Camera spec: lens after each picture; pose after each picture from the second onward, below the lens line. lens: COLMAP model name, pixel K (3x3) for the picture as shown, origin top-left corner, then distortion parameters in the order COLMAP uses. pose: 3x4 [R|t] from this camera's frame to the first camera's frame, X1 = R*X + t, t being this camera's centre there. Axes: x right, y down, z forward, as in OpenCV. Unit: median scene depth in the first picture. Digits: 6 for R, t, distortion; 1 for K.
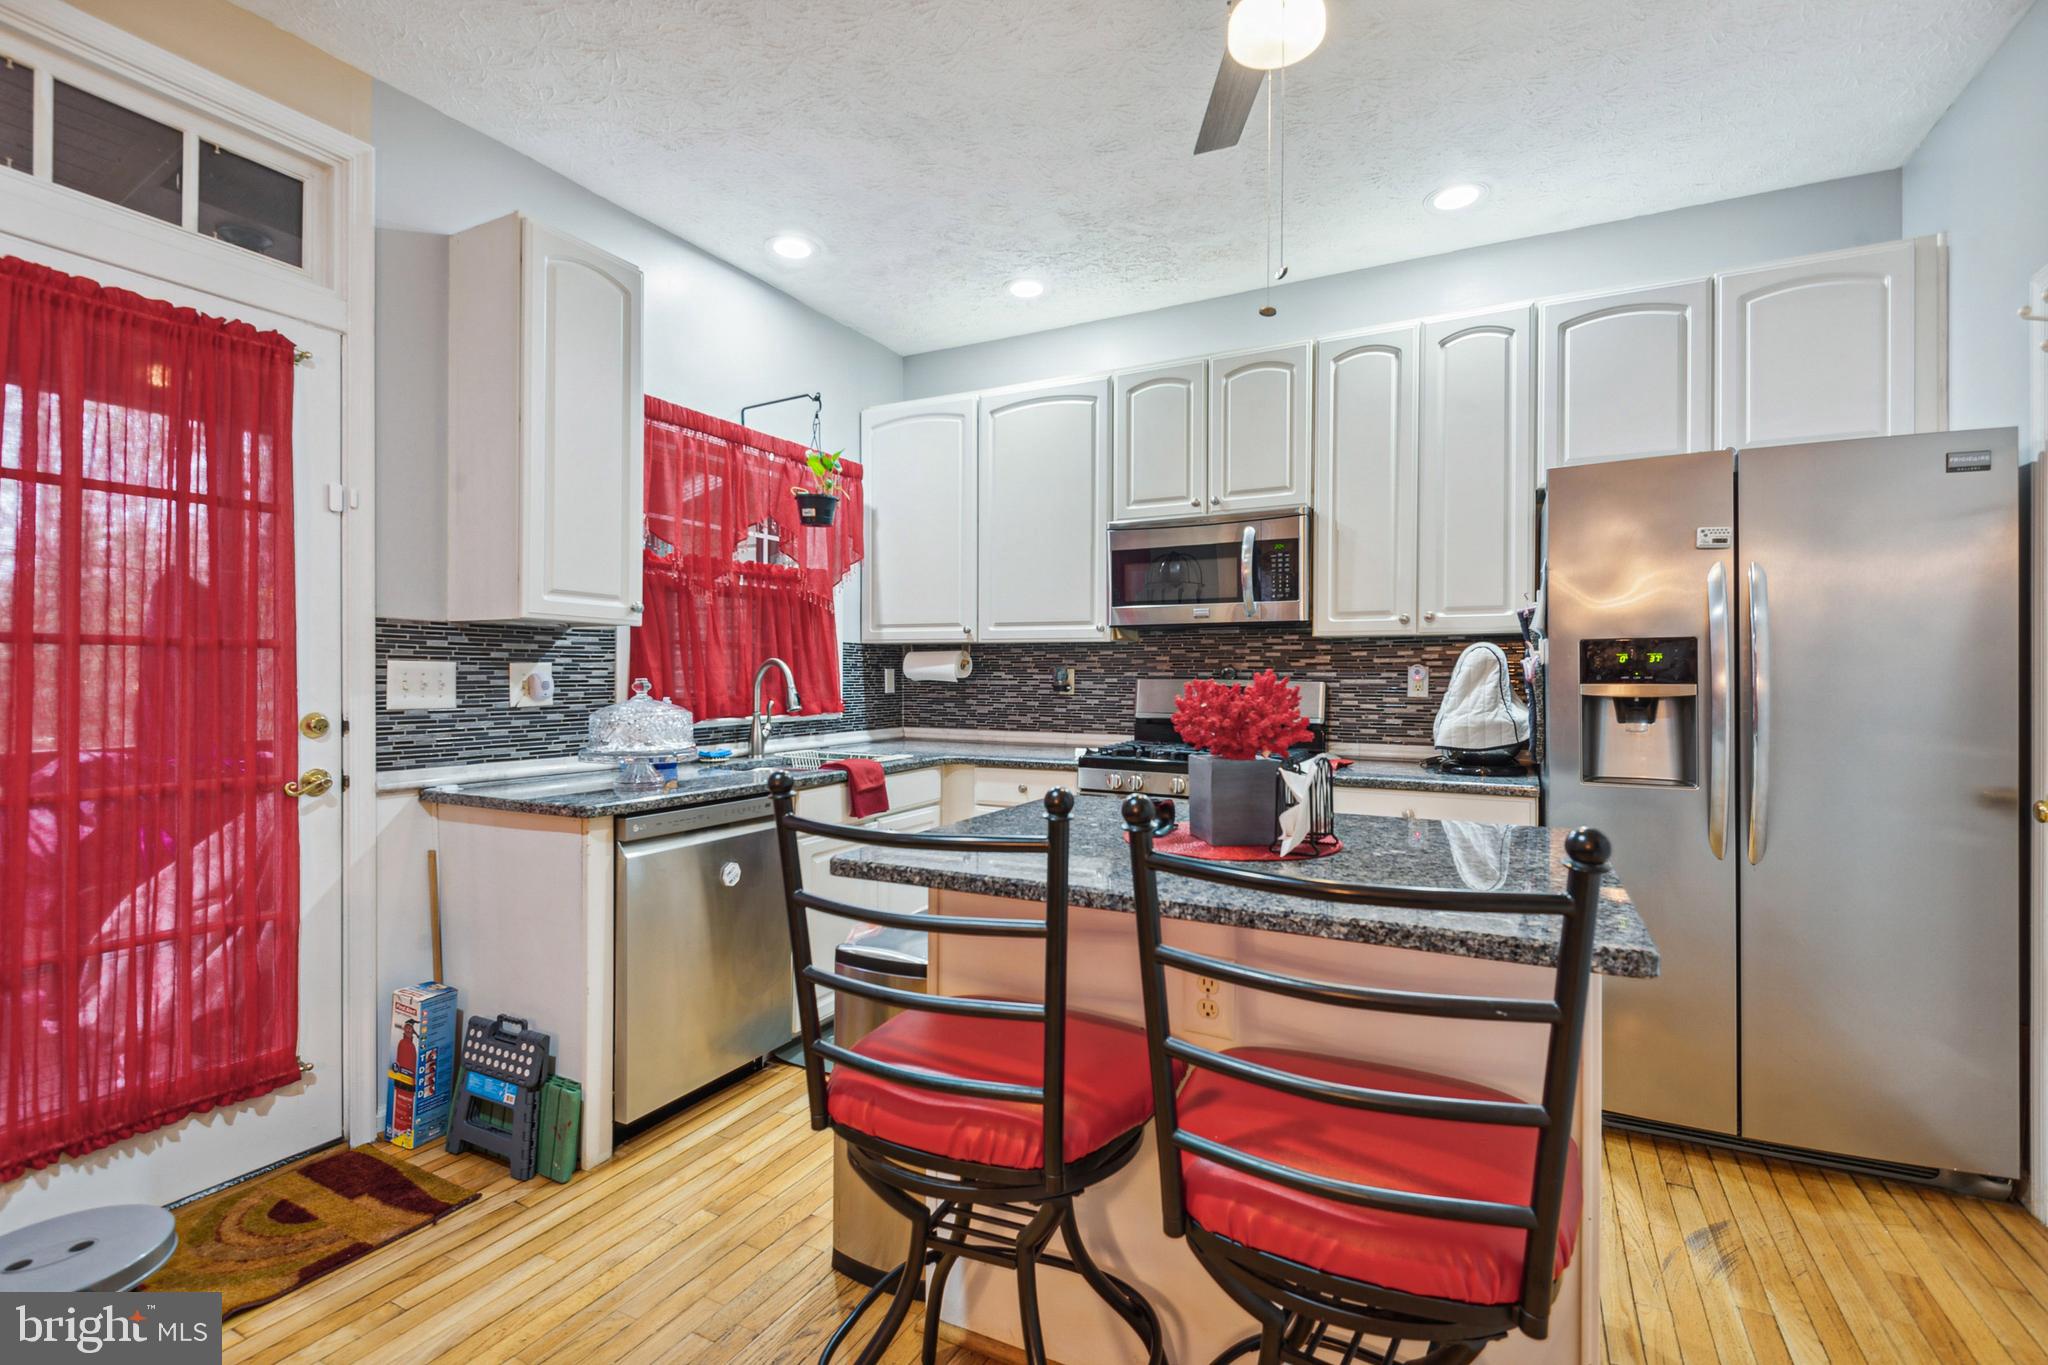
lens RADIAL K [[949.7, 0, 988.1], [0, 949.7, 742.3], [0, 0, 1]] dist [0.032978, -0.004632]
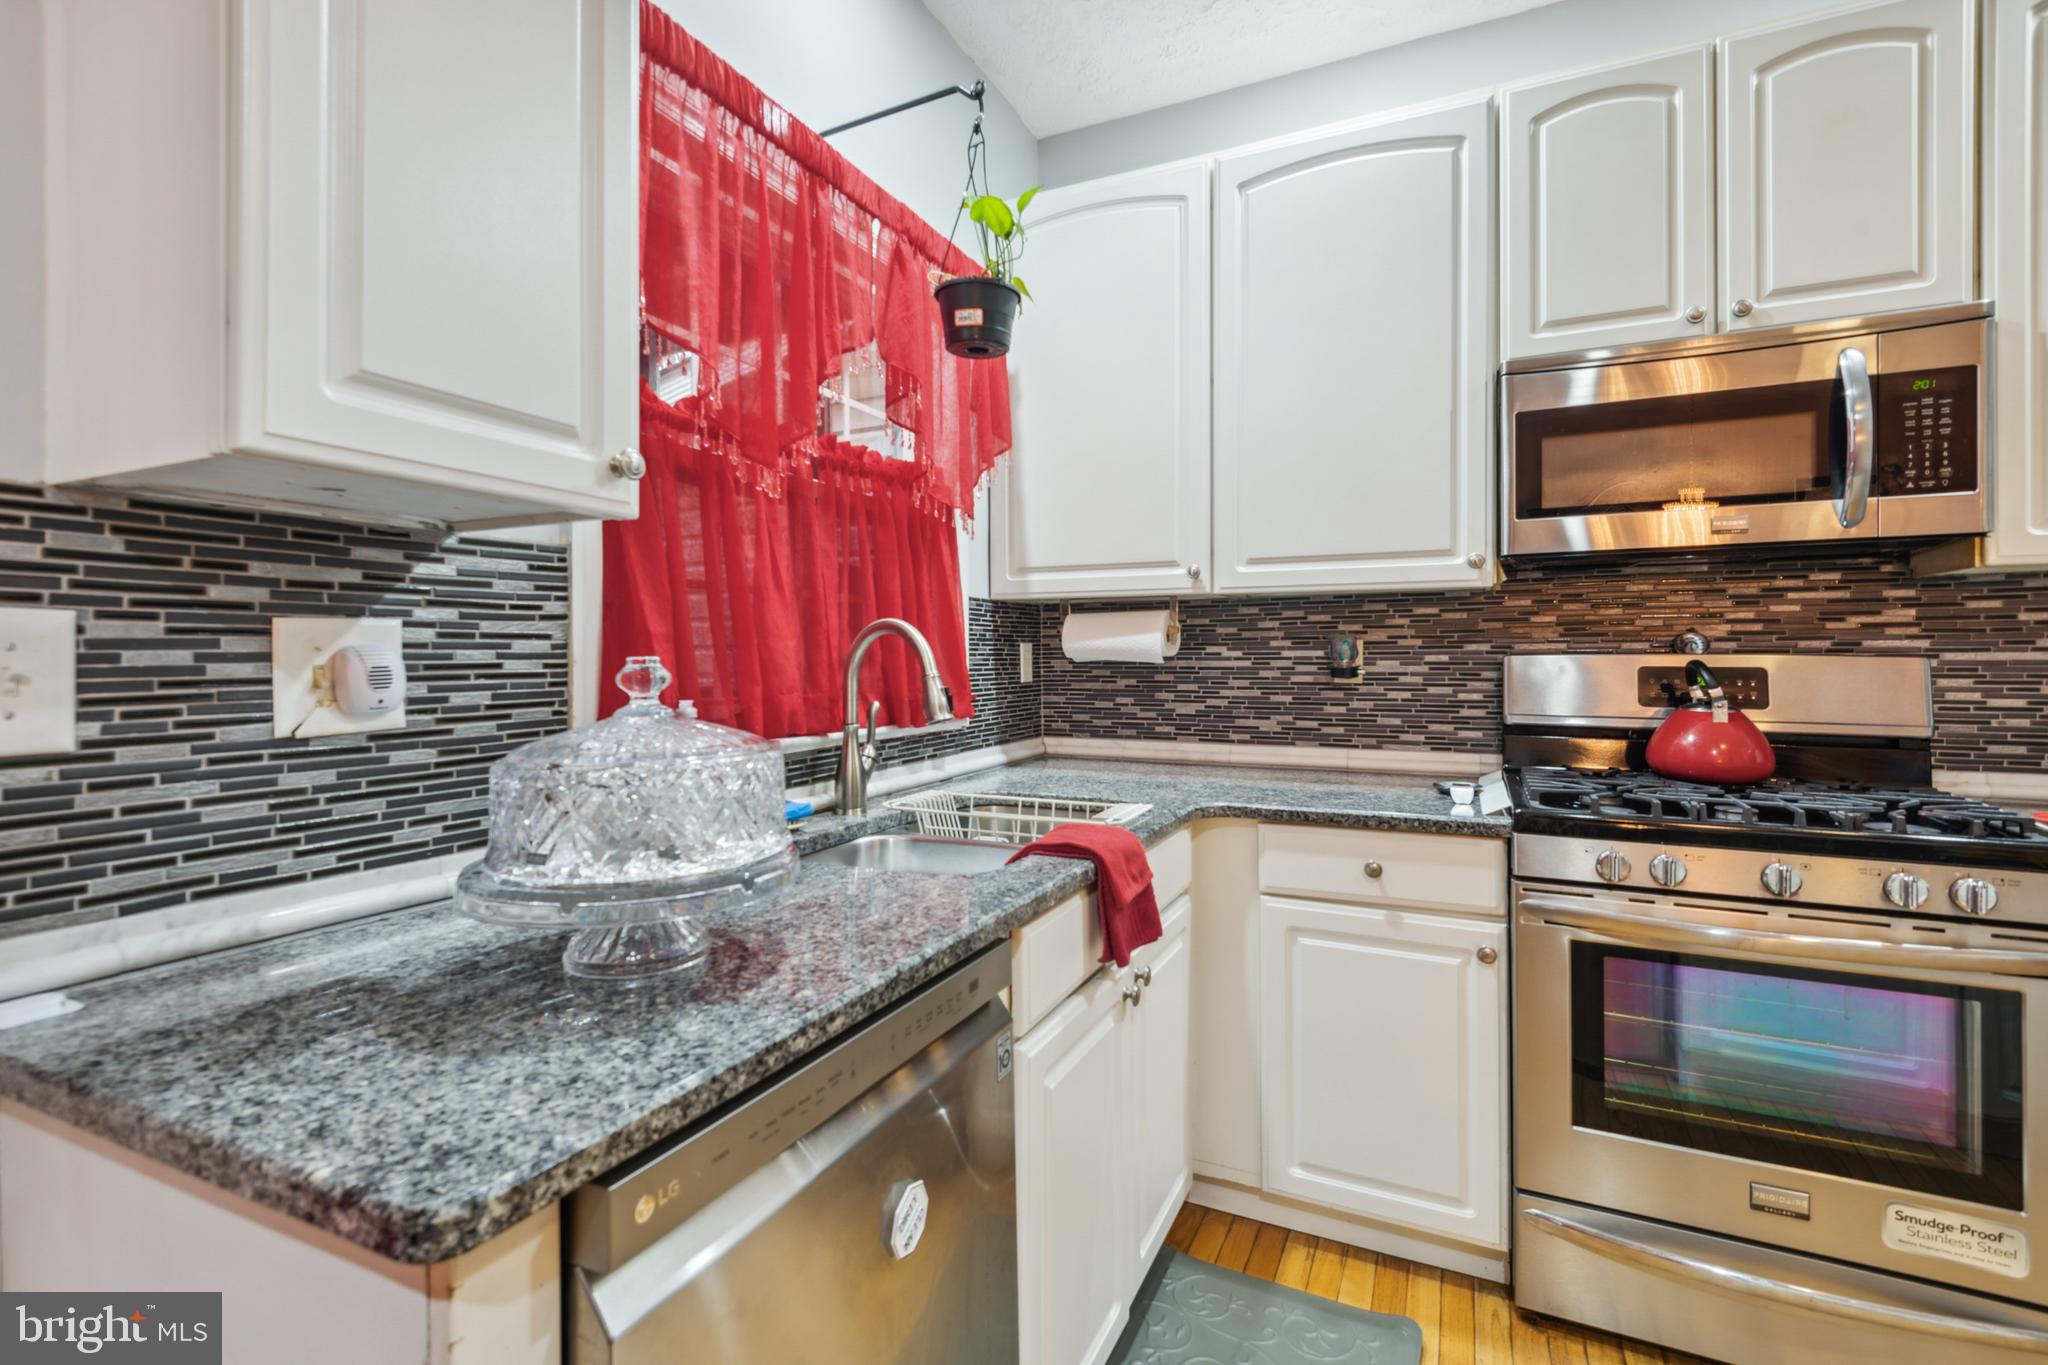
lens RADIAL K [[949.7, 0, 991.2], [0, 949.7, 719.5], [0, 0, 1]] dist [0.032978, -0.004632]
pose [[0.999176, -0.008443, 0.039695, -0.245705], [0.008654, 0.999949, -0.005143, -0.040366], [-0.039649, 0.005482, 0.999199, 0.633554]]
